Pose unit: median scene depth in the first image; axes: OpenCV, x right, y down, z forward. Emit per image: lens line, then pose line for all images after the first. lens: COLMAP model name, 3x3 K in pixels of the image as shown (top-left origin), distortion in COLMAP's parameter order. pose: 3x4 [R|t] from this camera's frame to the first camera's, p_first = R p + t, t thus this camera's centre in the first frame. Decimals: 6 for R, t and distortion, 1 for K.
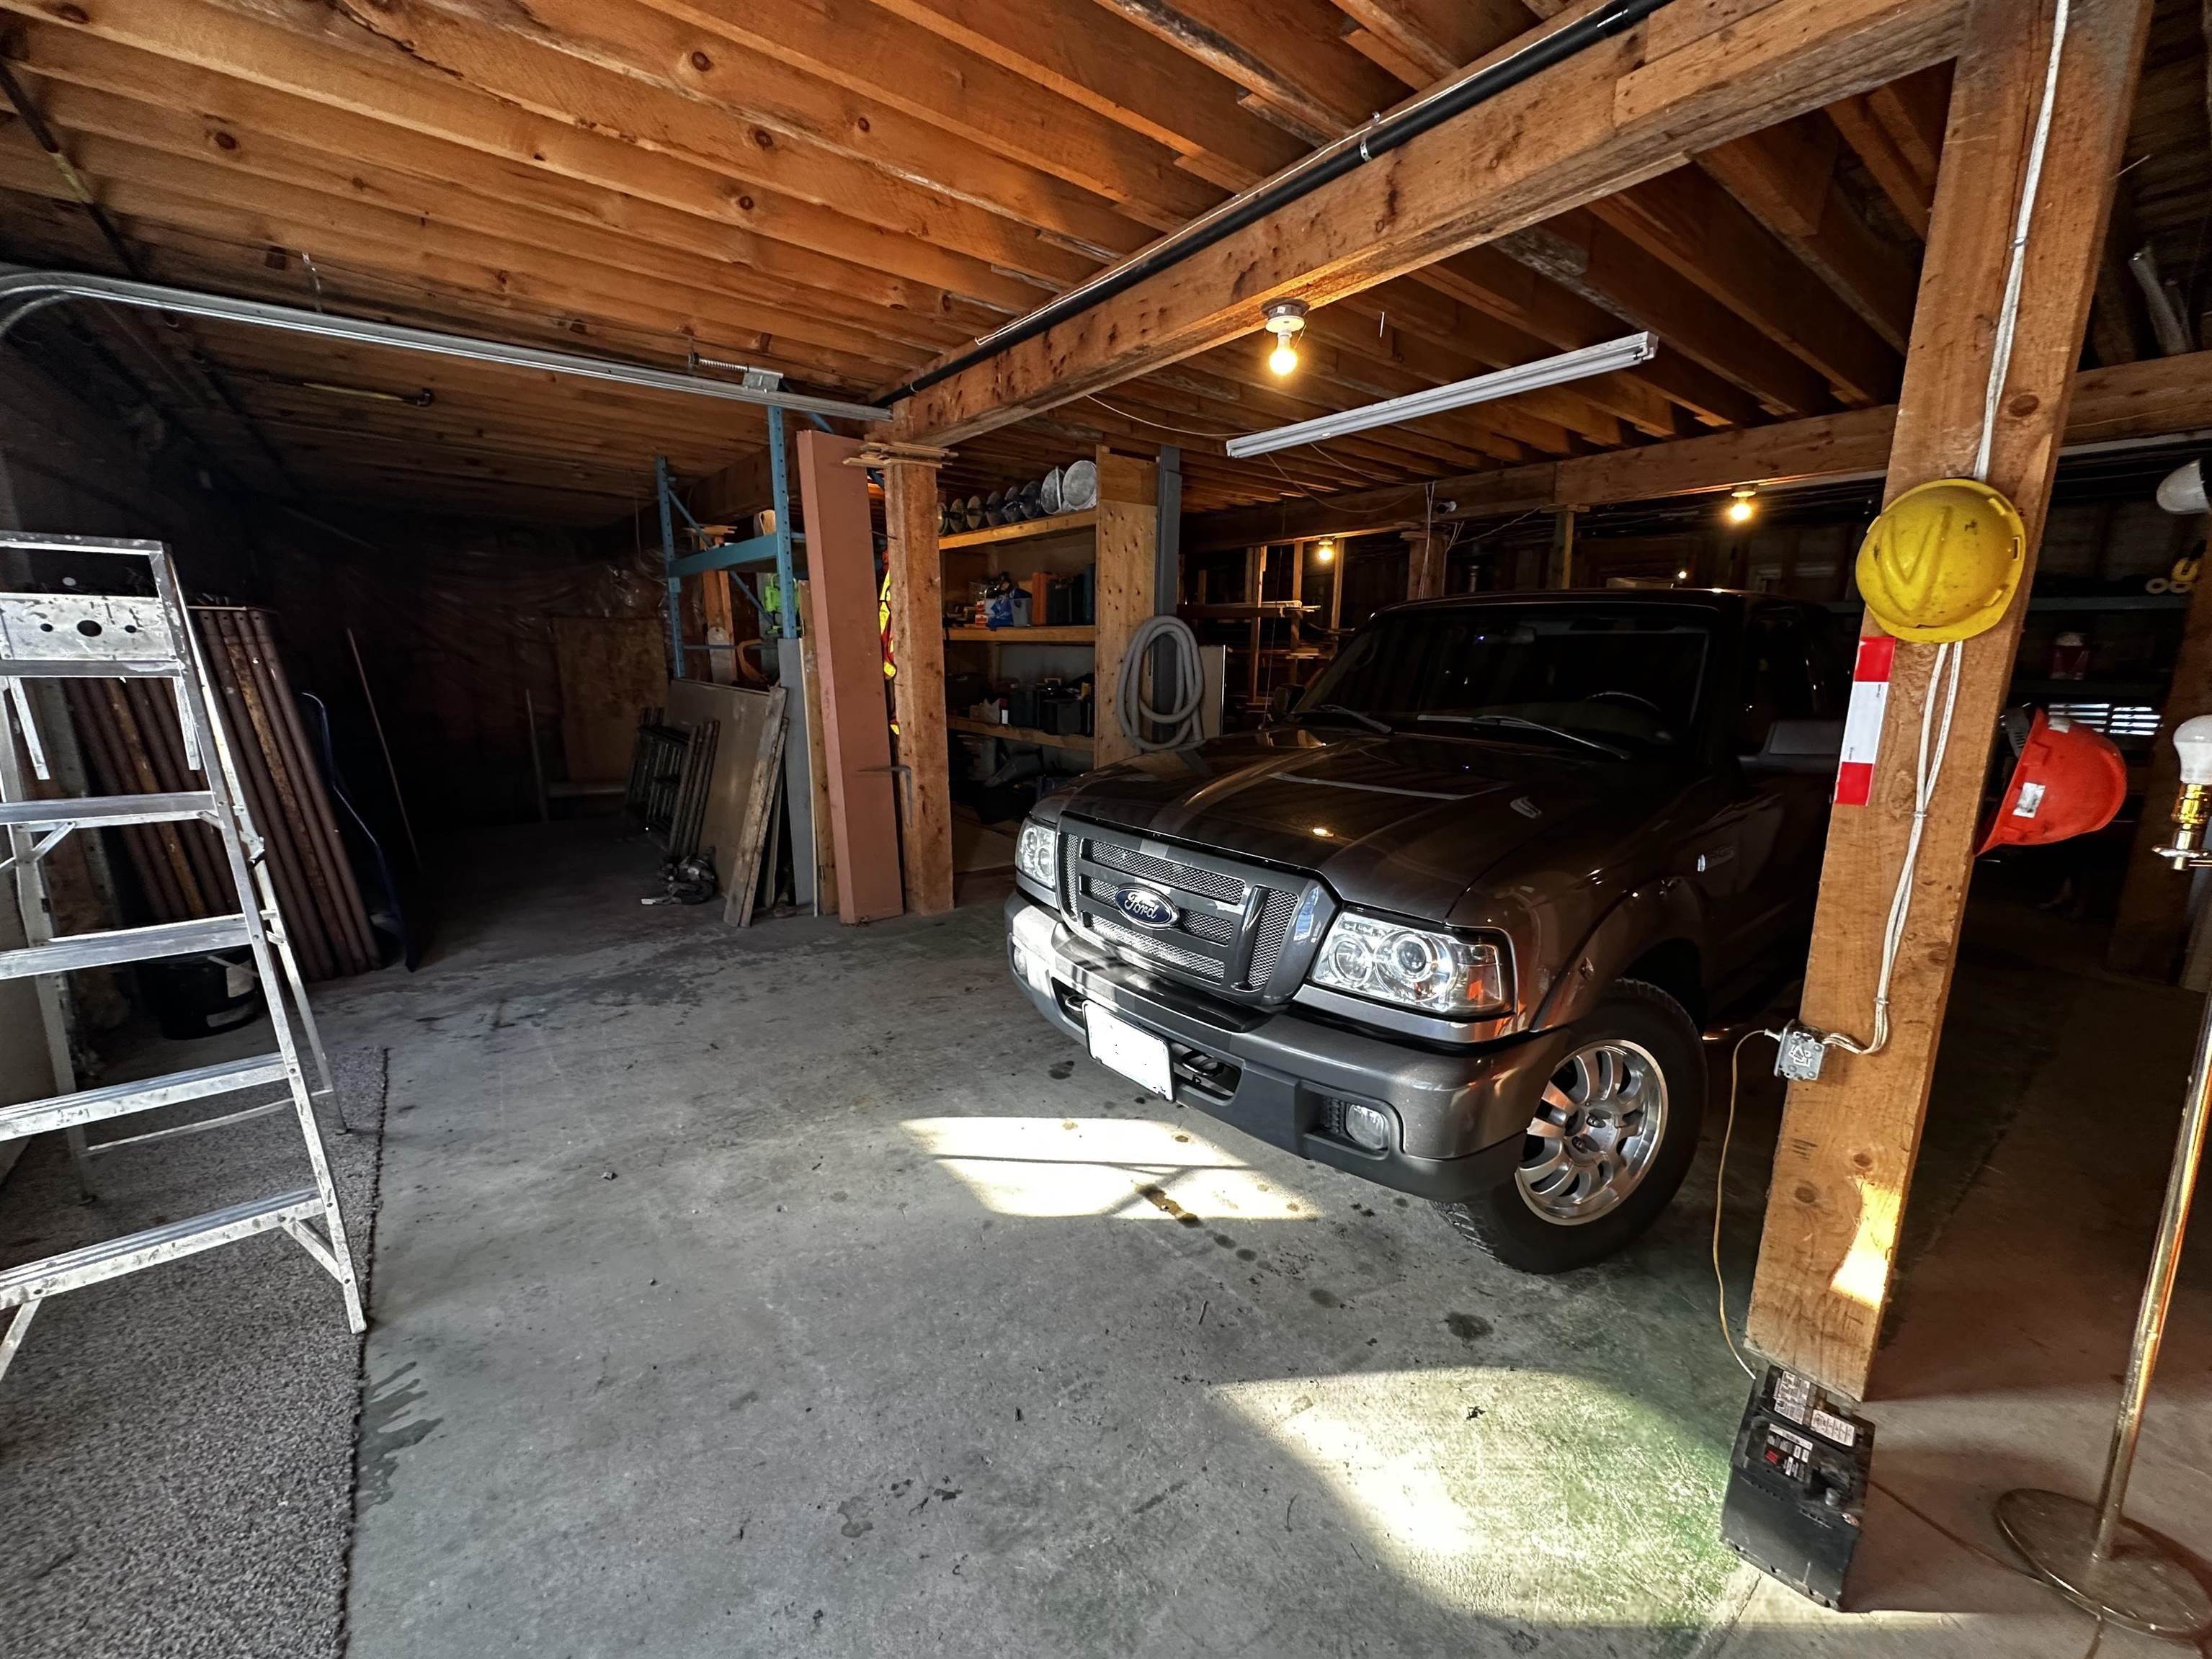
lens RADIAL K [[881.4, 0, 1105.6], [0, 881.4, 831.4], [0, 0, 1]] dist [-0.003511, 0.000801]
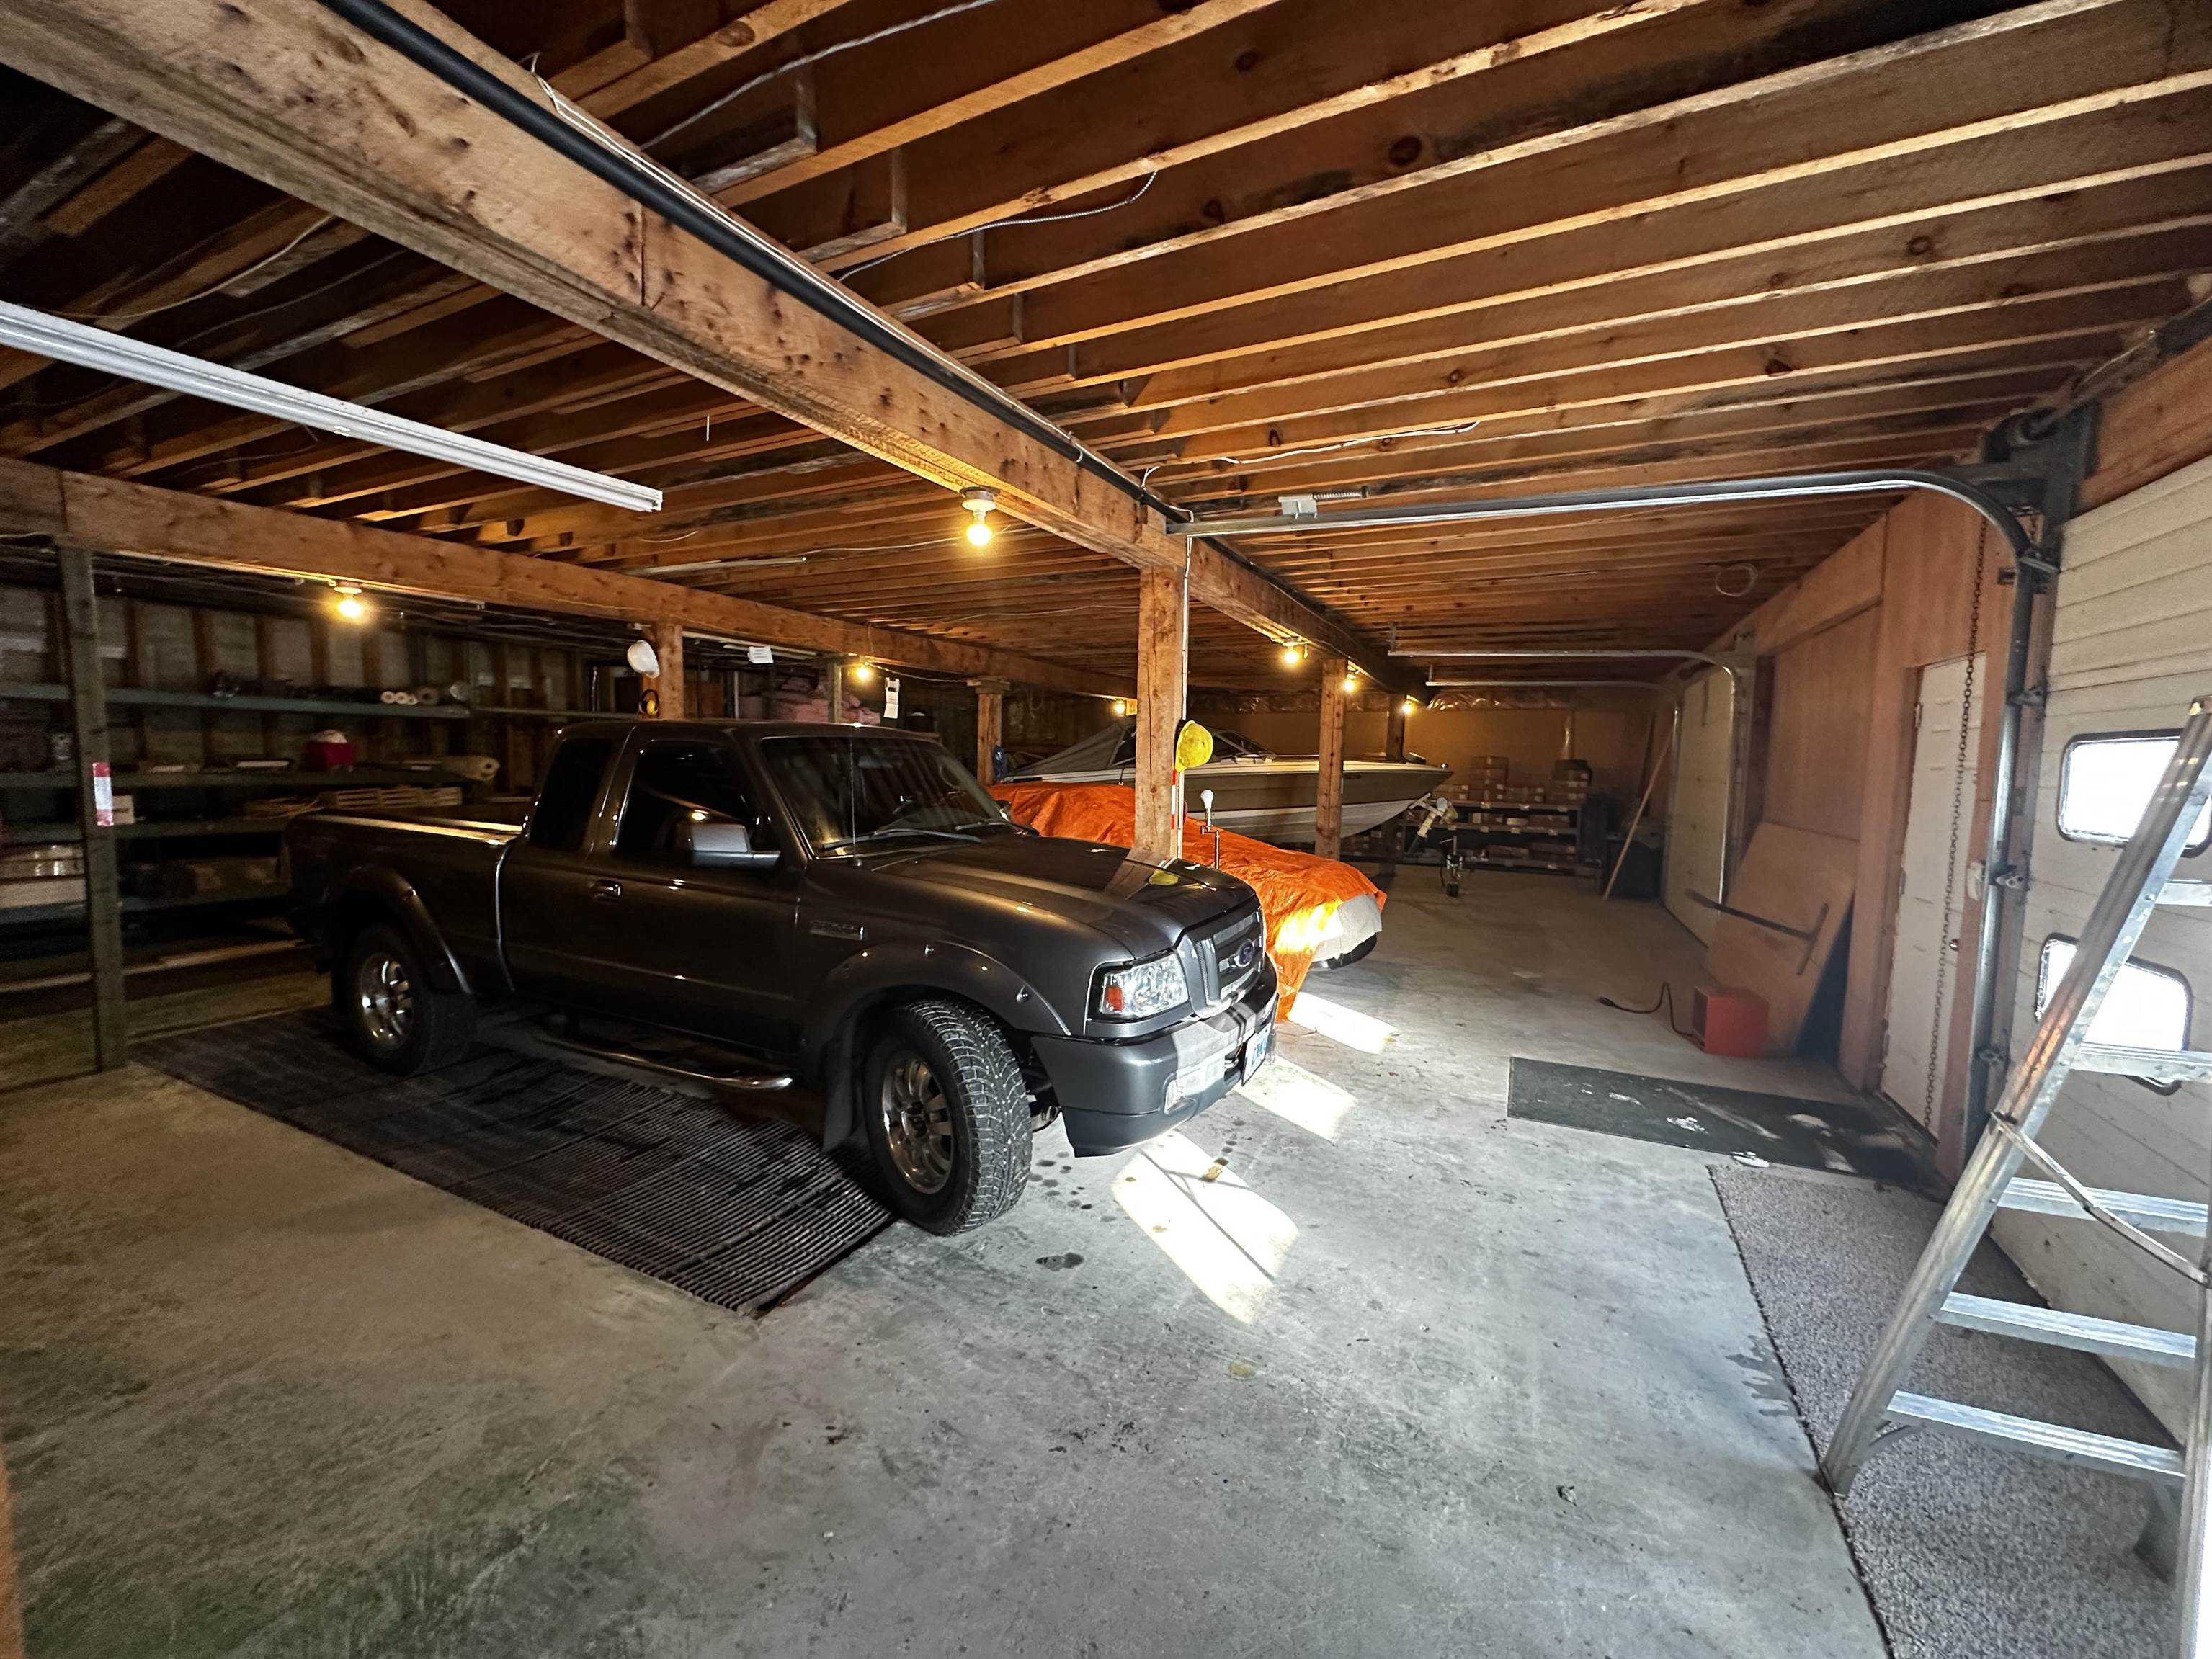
lens RADIAL K [[881.4, 0, 1105.6], [0, 881.4, 831.4], [0, 0, 1]] dist [-0.003511, 0.000801]
pose [[-0.431756, -0.095863, 0.896882, -0.968343], [0.161902, 0.969951, 0.181612, -0.352789], [-0.887341, 0.223619, -0.403261, 1.451373]]
